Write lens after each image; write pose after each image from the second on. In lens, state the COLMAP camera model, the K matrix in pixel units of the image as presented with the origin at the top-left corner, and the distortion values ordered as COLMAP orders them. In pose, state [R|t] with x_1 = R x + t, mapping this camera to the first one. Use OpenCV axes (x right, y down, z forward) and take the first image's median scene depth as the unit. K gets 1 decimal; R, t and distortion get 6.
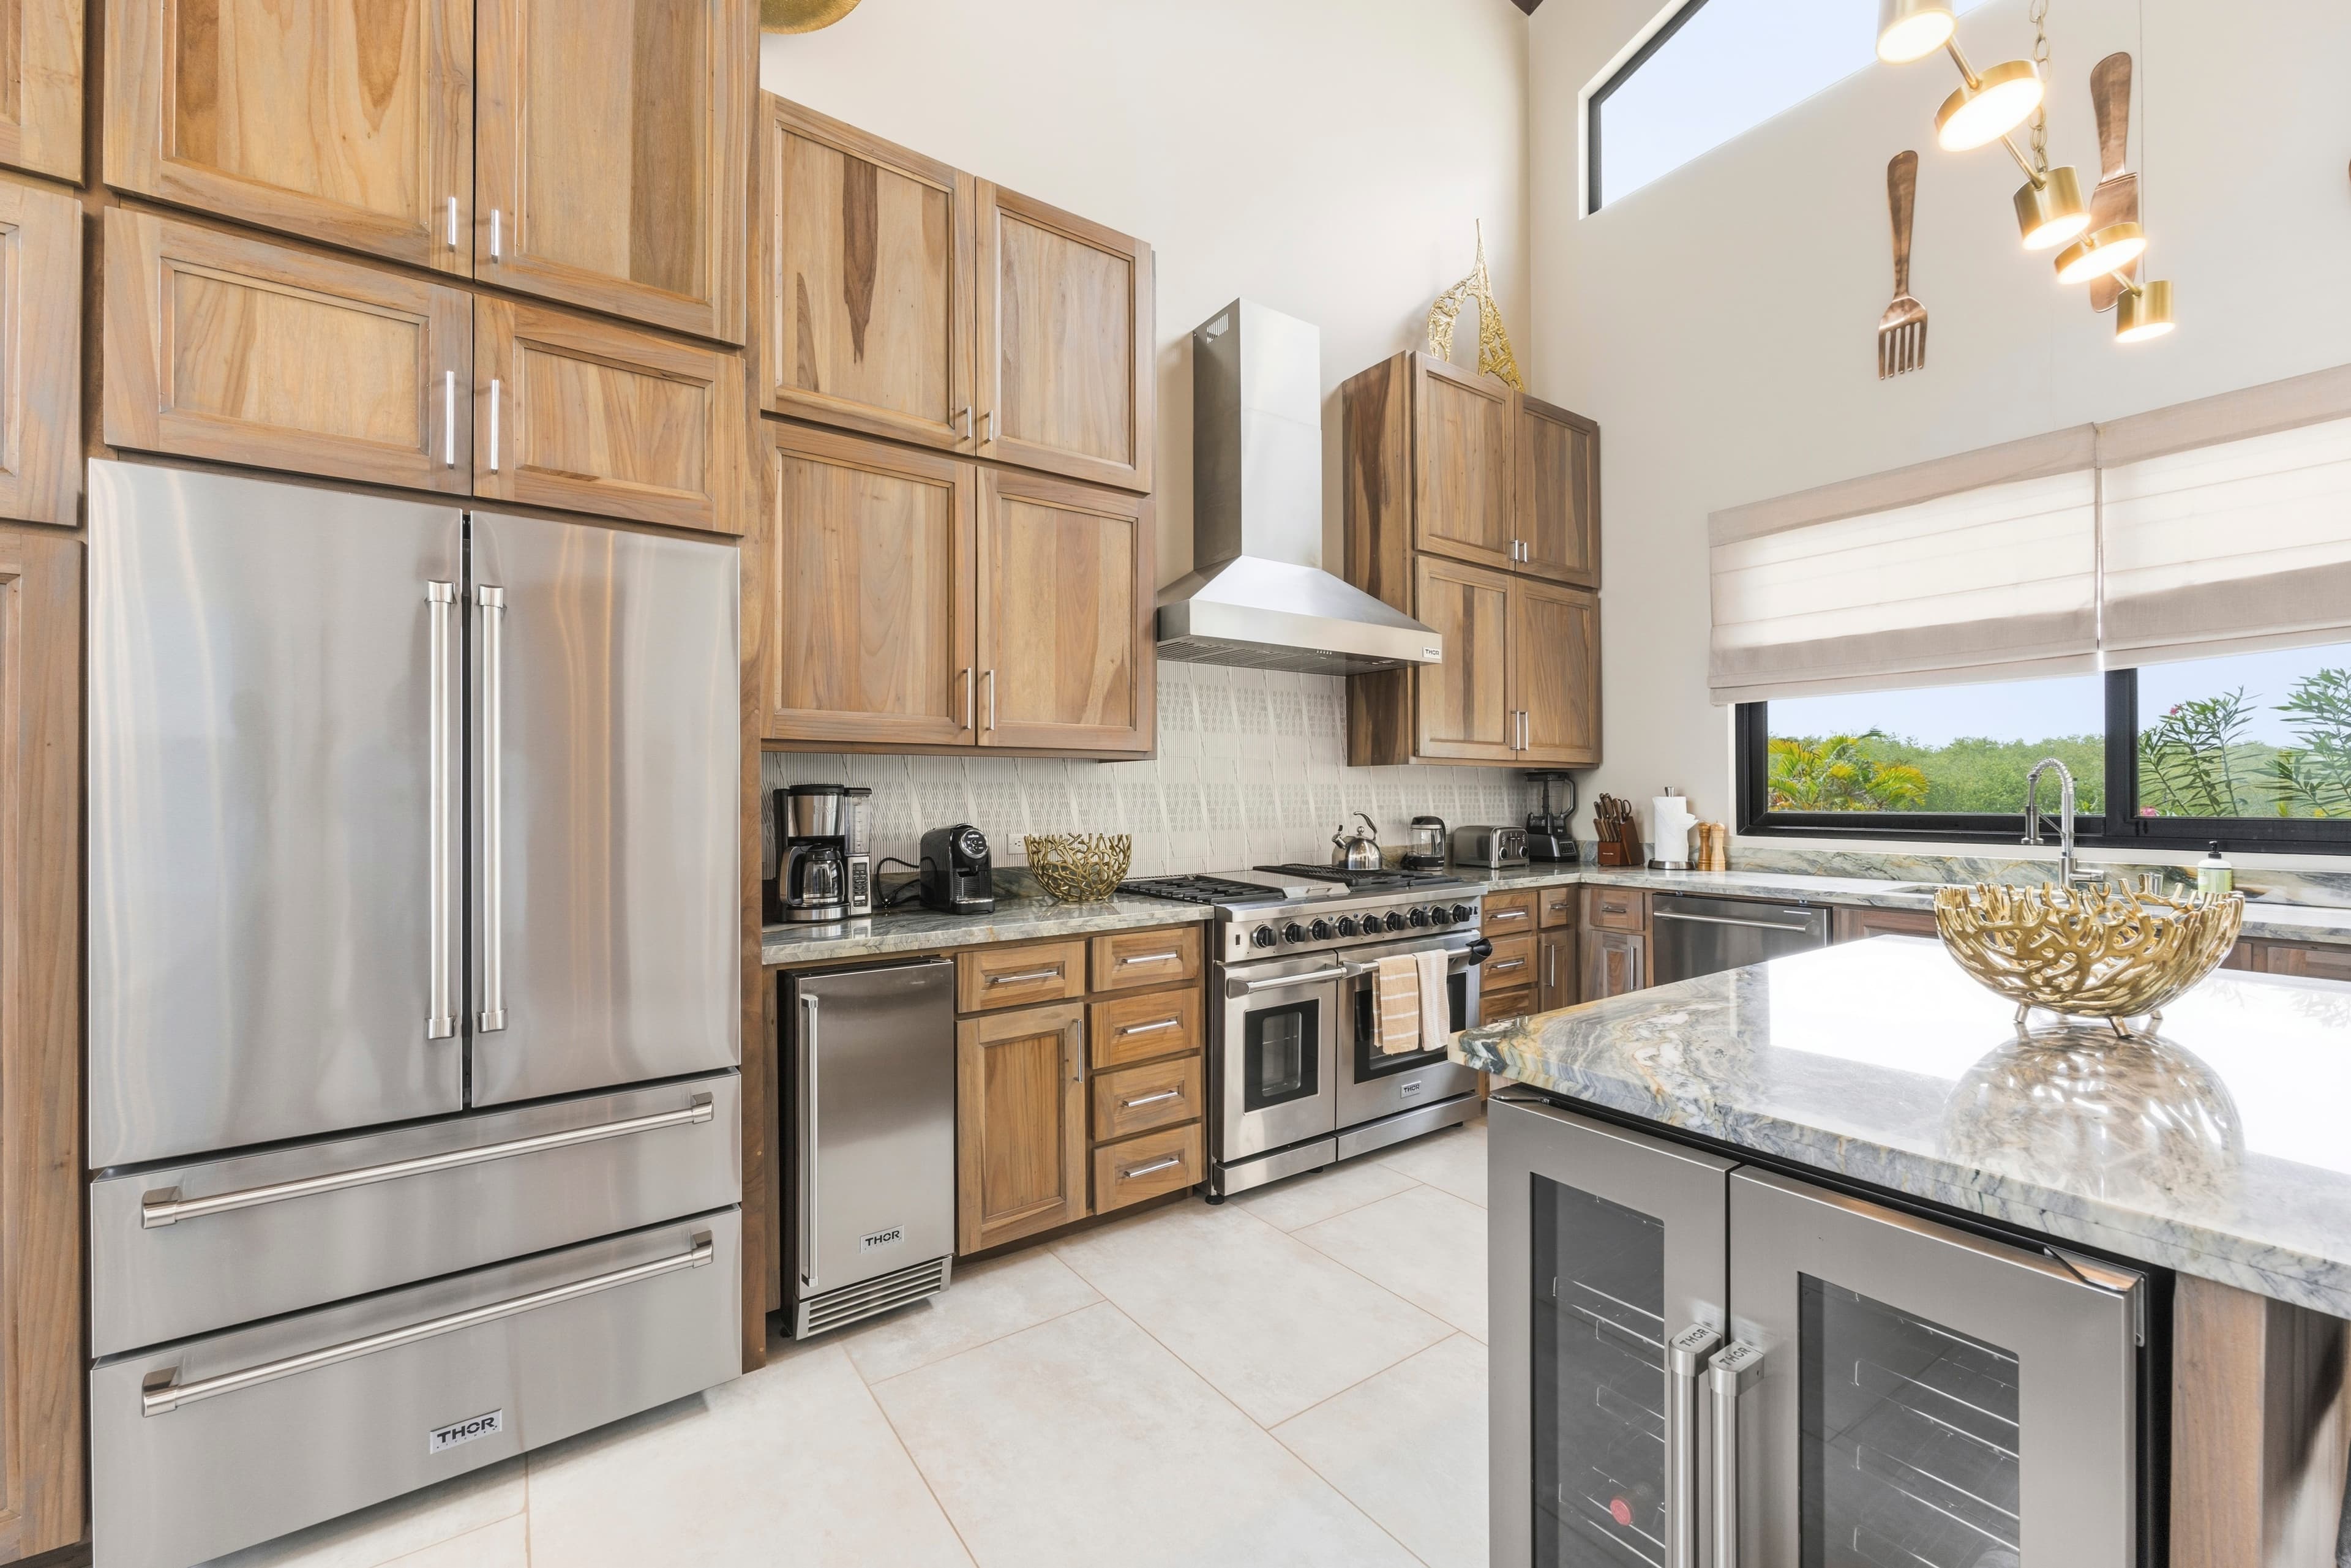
lens RADIAL K [[957.4, 0, 1148.9], [0, 957.4, 787.3], [0, 0, 1]] dist [-0.002906, -0.000061]
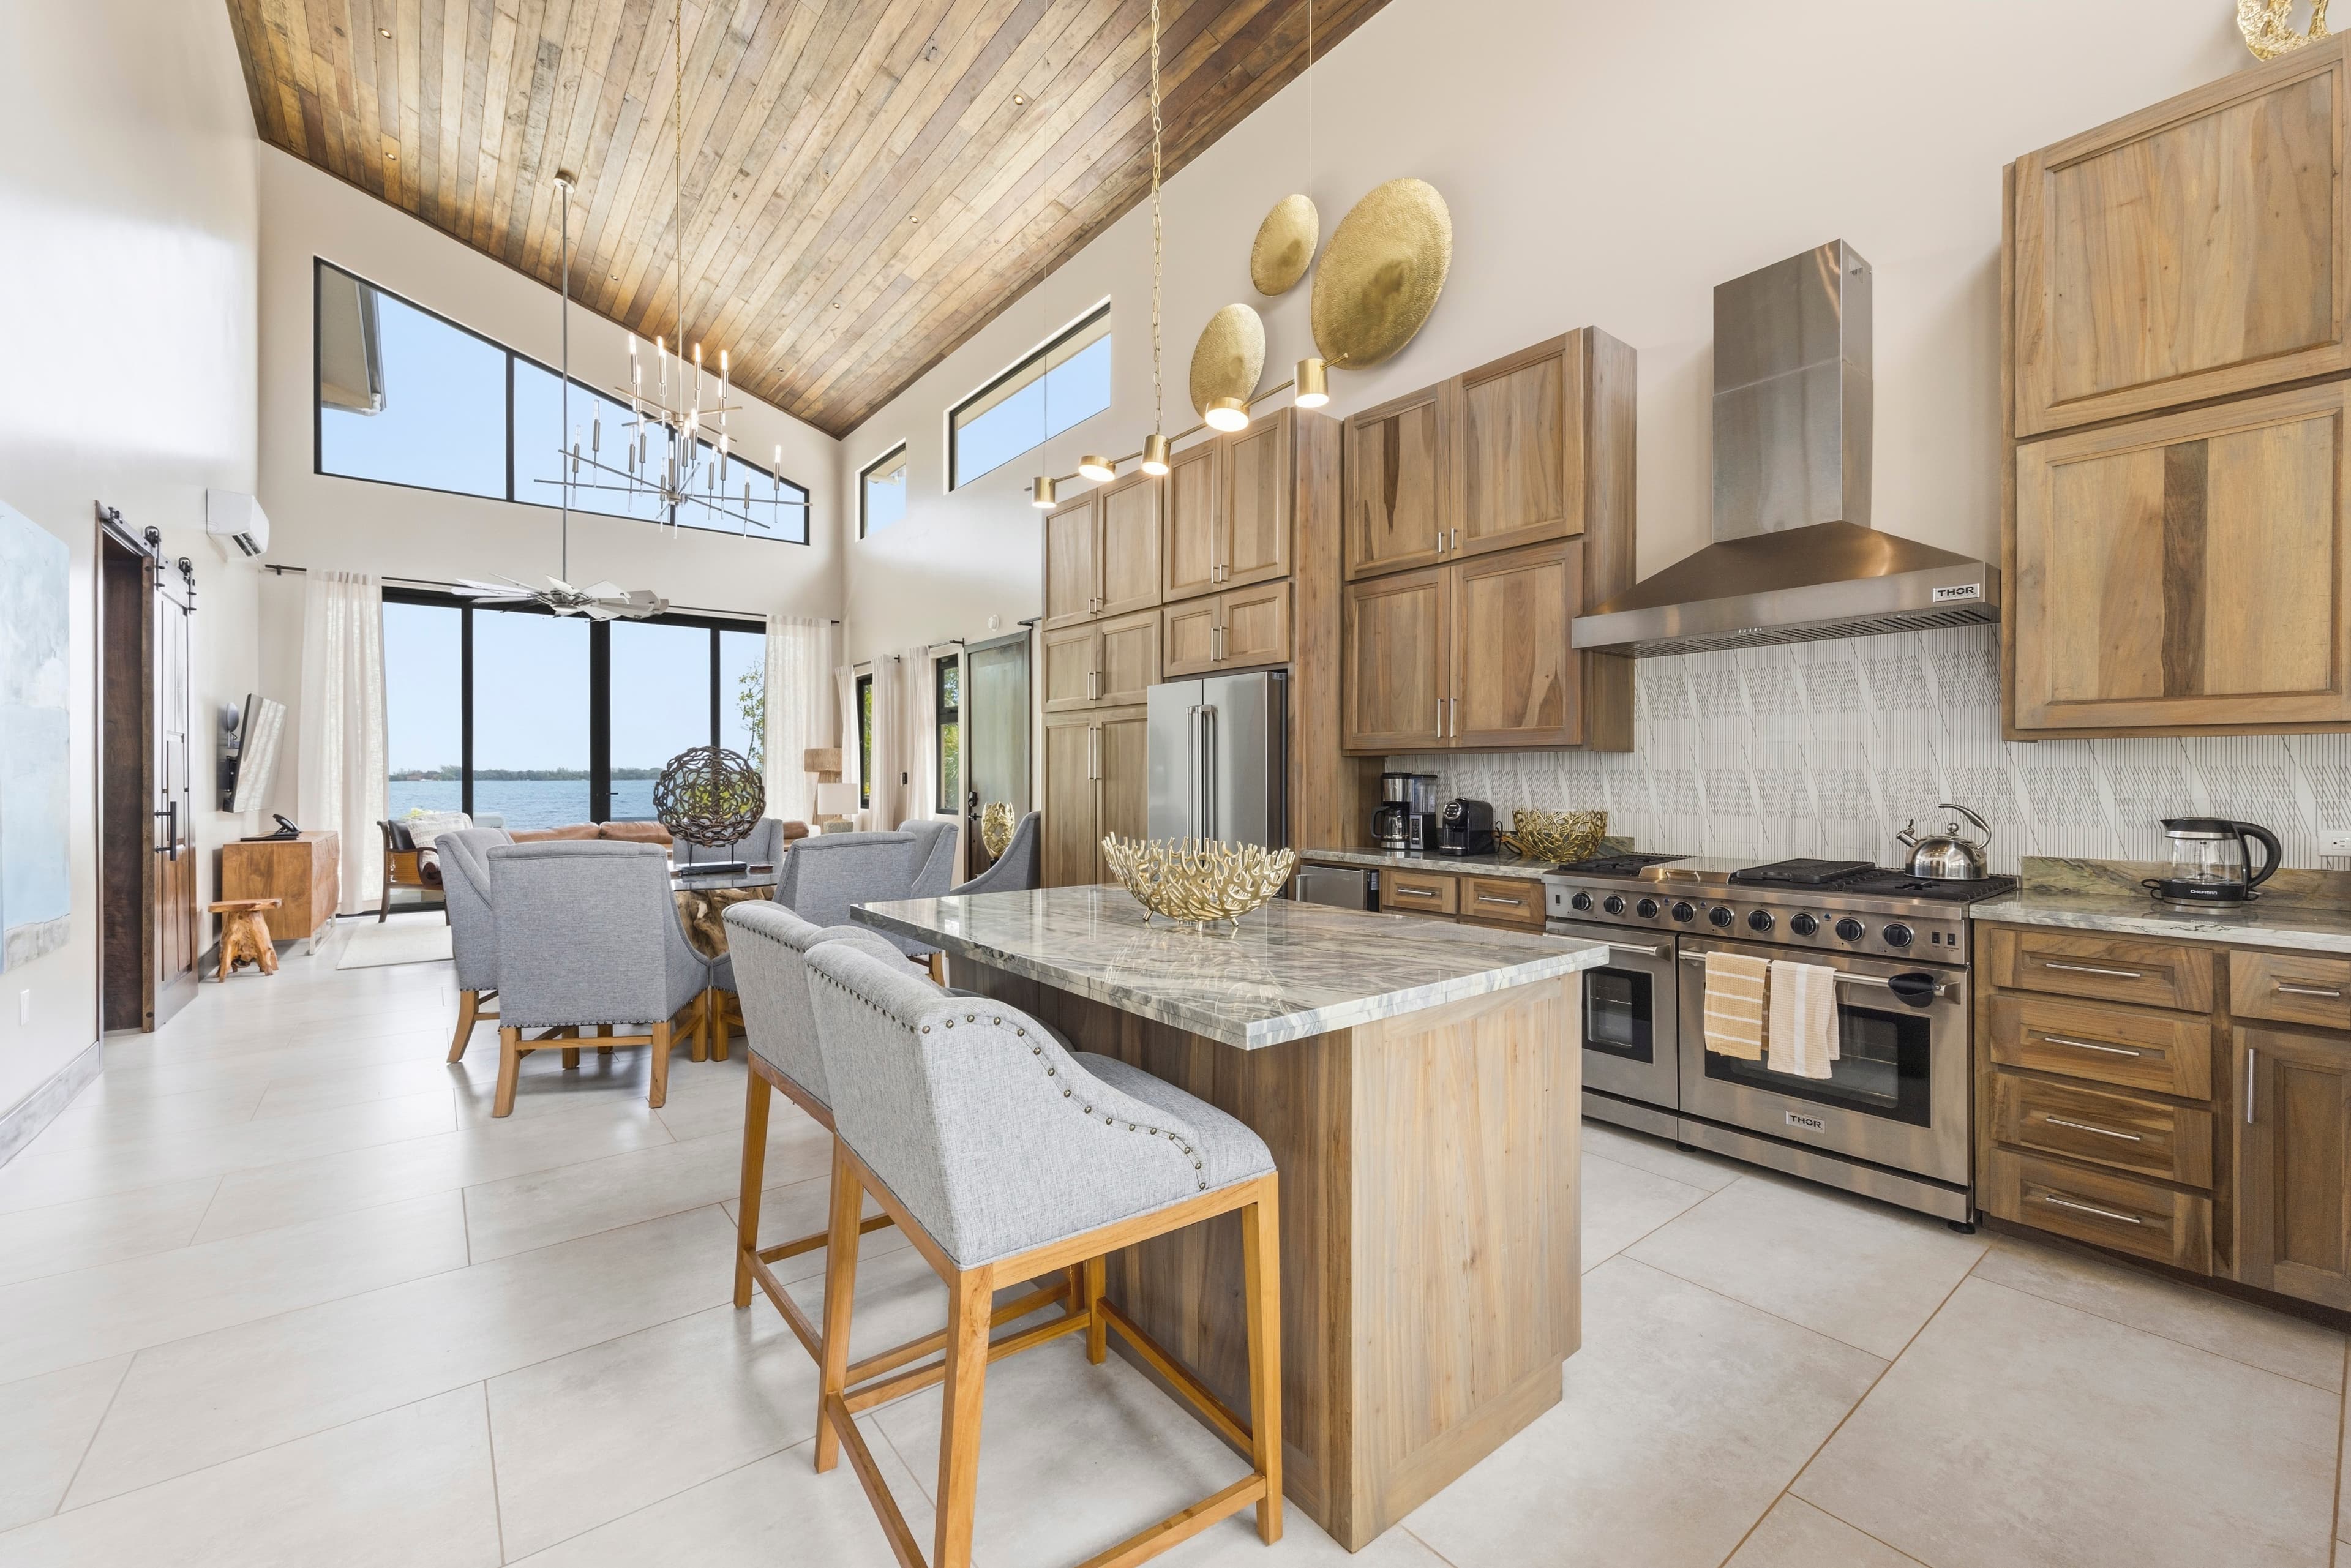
lens RADIAL K [[957.4, 0, 1148.9], [0, 957.4, 787.3], [0, 0, 1]] dist [-0.002906, -0.000061]
pose [[0.033360, 0.016603, -0.999305, 1.260212], [0.008151, 0.999824, 0.016884, -0.008315], [0.999410, -0.008709, 0.033218, 0.426757]]
